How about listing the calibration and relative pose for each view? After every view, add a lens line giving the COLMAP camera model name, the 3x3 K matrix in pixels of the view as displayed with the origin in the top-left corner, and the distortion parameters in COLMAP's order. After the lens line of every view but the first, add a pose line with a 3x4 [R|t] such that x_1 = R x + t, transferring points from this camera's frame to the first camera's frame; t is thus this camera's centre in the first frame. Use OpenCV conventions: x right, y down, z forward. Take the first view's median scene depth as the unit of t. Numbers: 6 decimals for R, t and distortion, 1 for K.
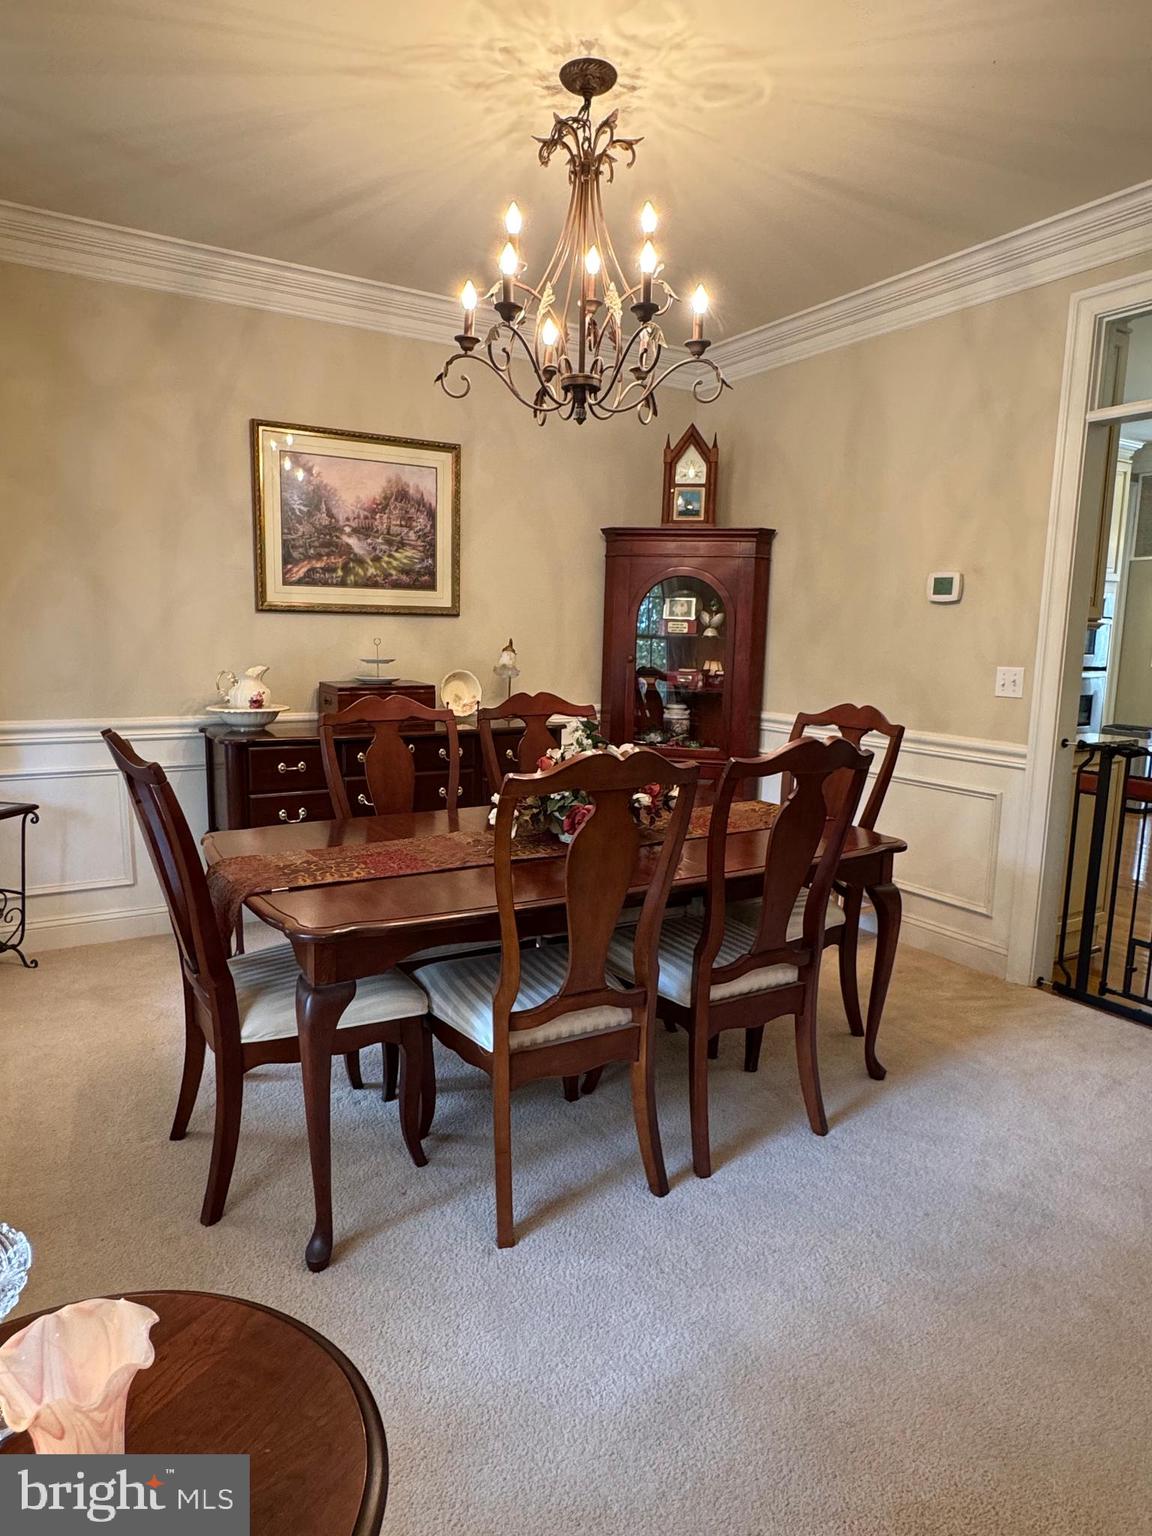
lens RADIAL K [[936.5, 0, 577.3], [0, 936.5, 767.1], [0, 0, 1]] dist [-0.007553, 0.000646]
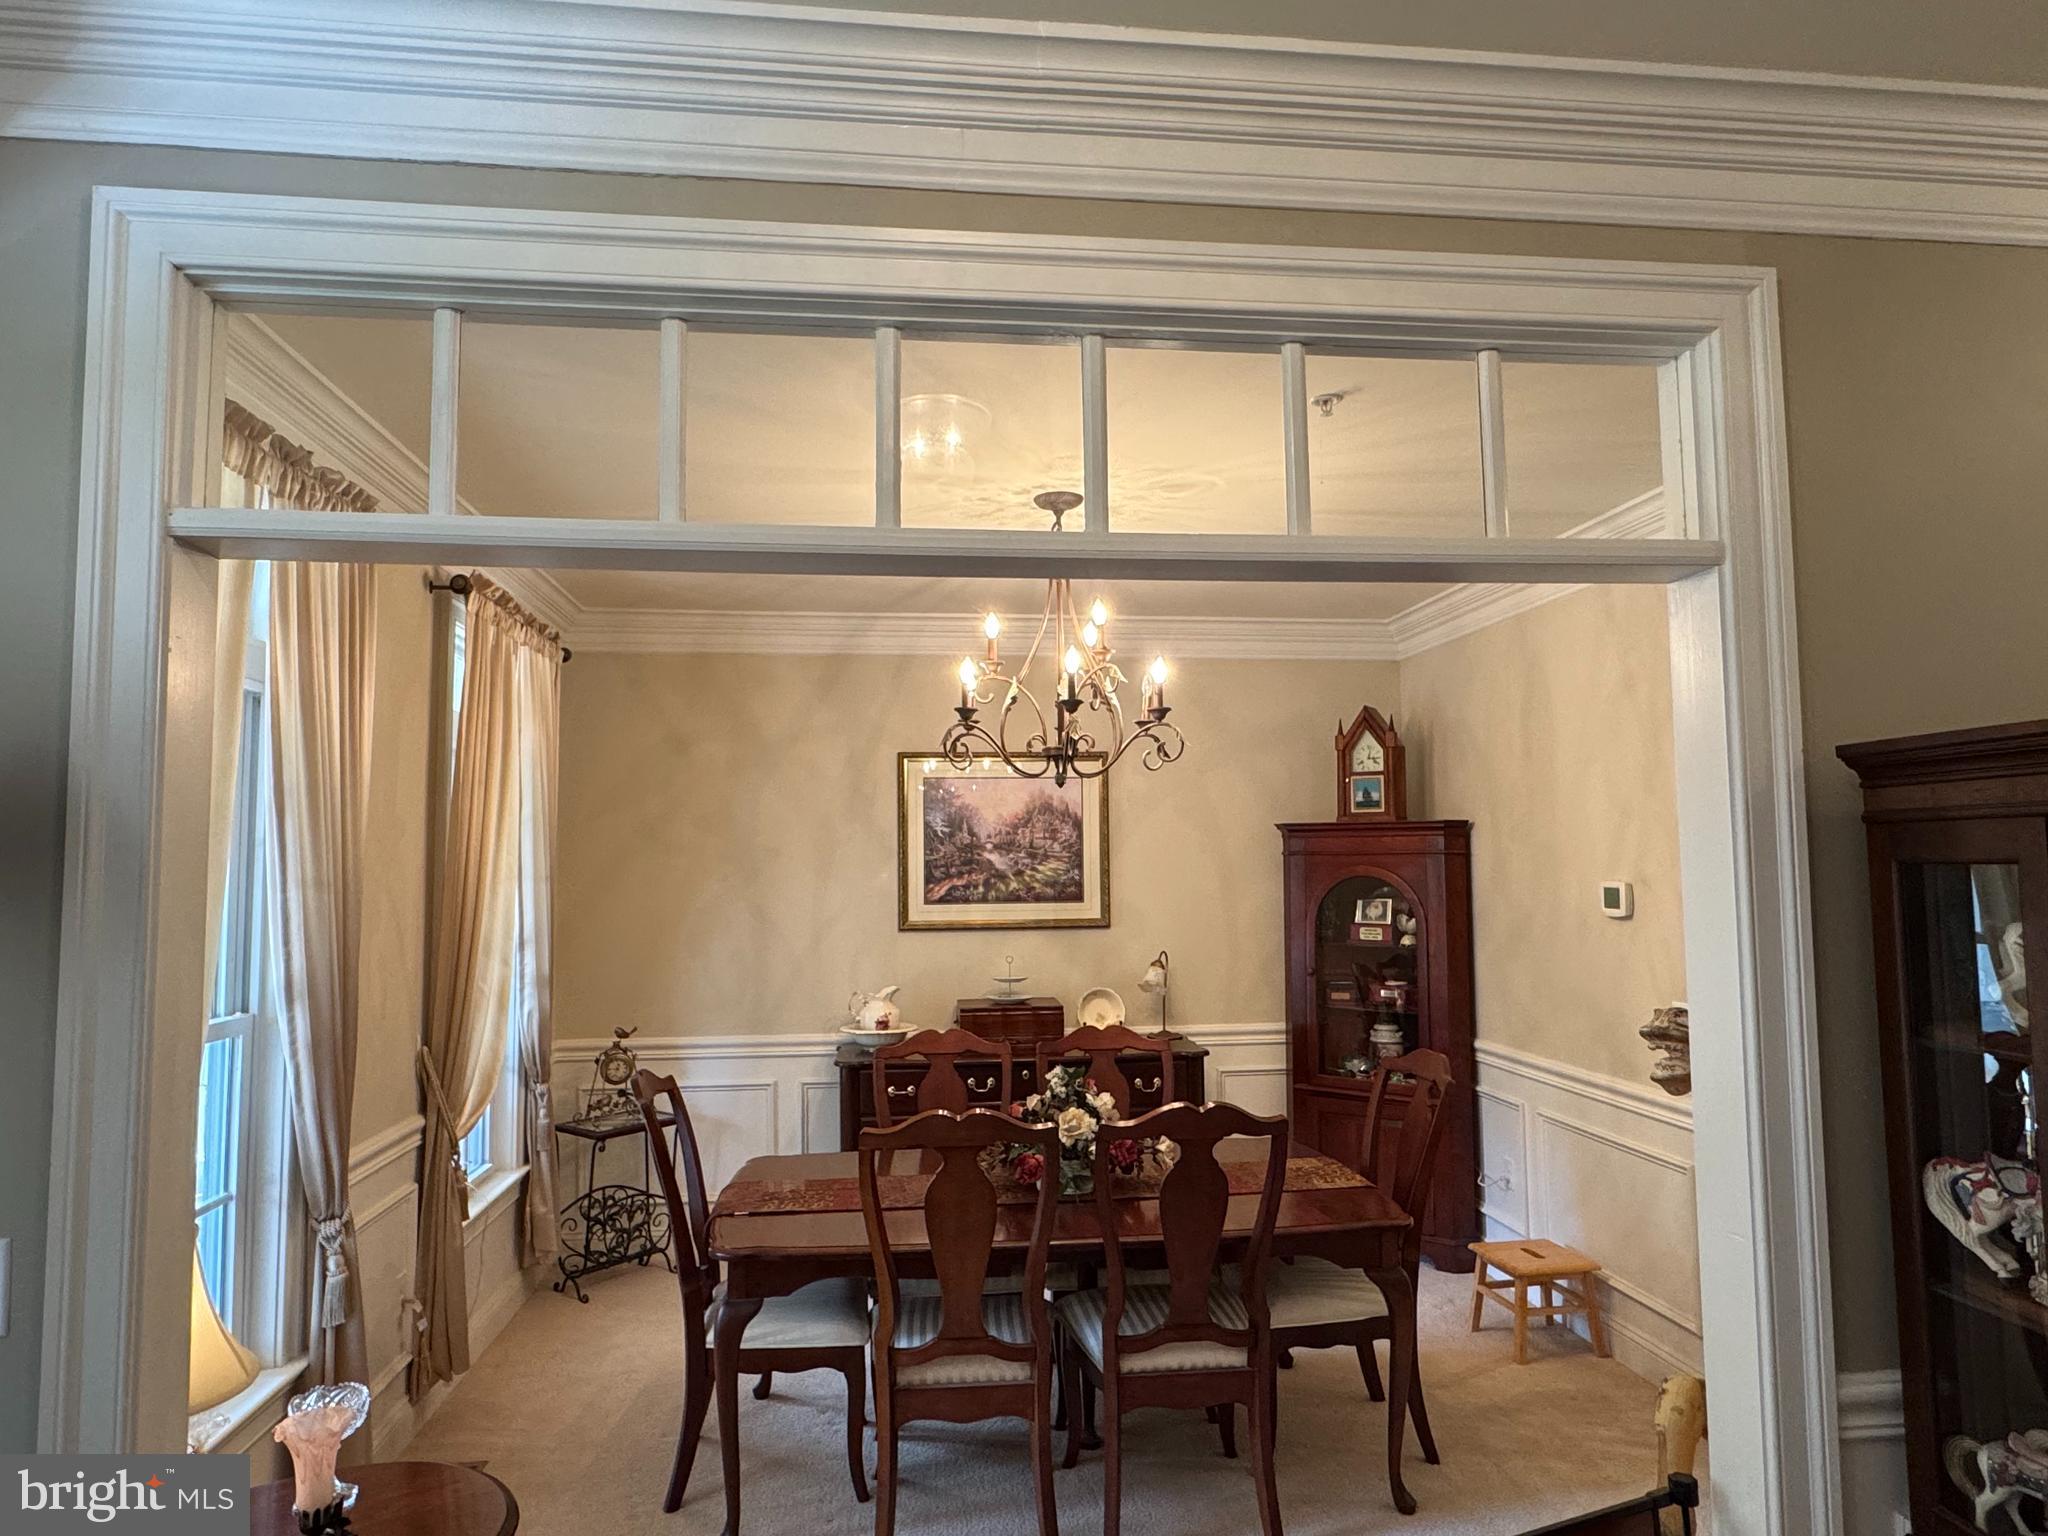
lens RADIAL K [[1248.7, 0, 1020.9], [0, 1248.7, 770.0], [0, 0, 1]] dist [-0.007553, 0.000646]
pose [[0.906925, -0.060708, -0.416896, 0.346273], [-0.034820, 0.975376, -0.217783, -0.042845], [0.419851, 0.212030, 0.882479, -0.183967]]
